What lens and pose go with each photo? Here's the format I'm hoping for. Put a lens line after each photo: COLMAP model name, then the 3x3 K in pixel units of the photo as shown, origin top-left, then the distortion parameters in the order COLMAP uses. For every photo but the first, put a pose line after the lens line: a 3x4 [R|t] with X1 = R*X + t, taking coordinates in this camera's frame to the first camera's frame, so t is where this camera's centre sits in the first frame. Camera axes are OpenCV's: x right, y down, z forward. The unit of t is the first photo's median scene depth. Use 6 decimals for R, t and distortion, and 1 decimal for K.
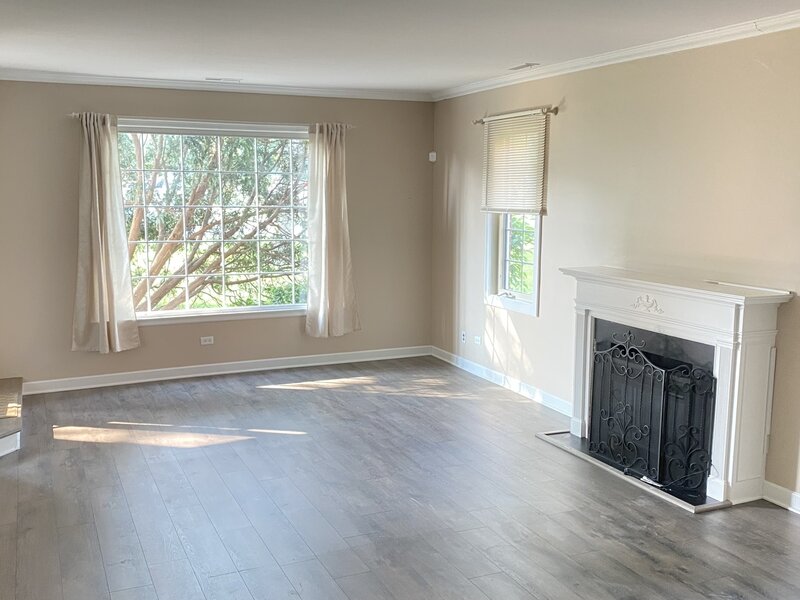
lens RADIAL K [[864.8, 0, 400.8], [0, 864.8, 304.0], [0, 0, 1]] dist [0.164879, 0.000000]
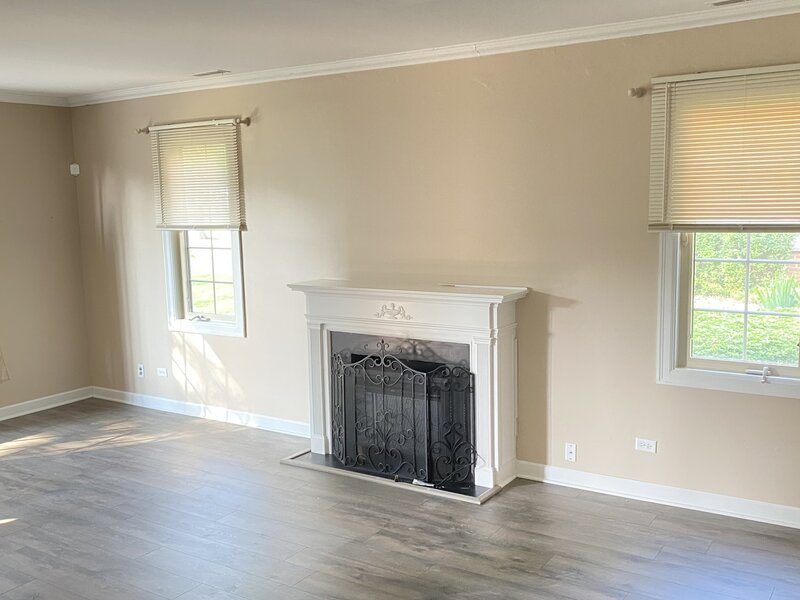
lens RADIAL K [[864.8, 0, 401.0], [0, 864.8, 299.8], [0, 0, 1]] dist [0.164879, 0.000000]
pose [[0.860691, -0.098094, 0.499588, -0.177175], [0.106781, 0.994219, 0.011254, -0.019876], [-0.497803, 0.043660, 0.866190, 0.099250]]
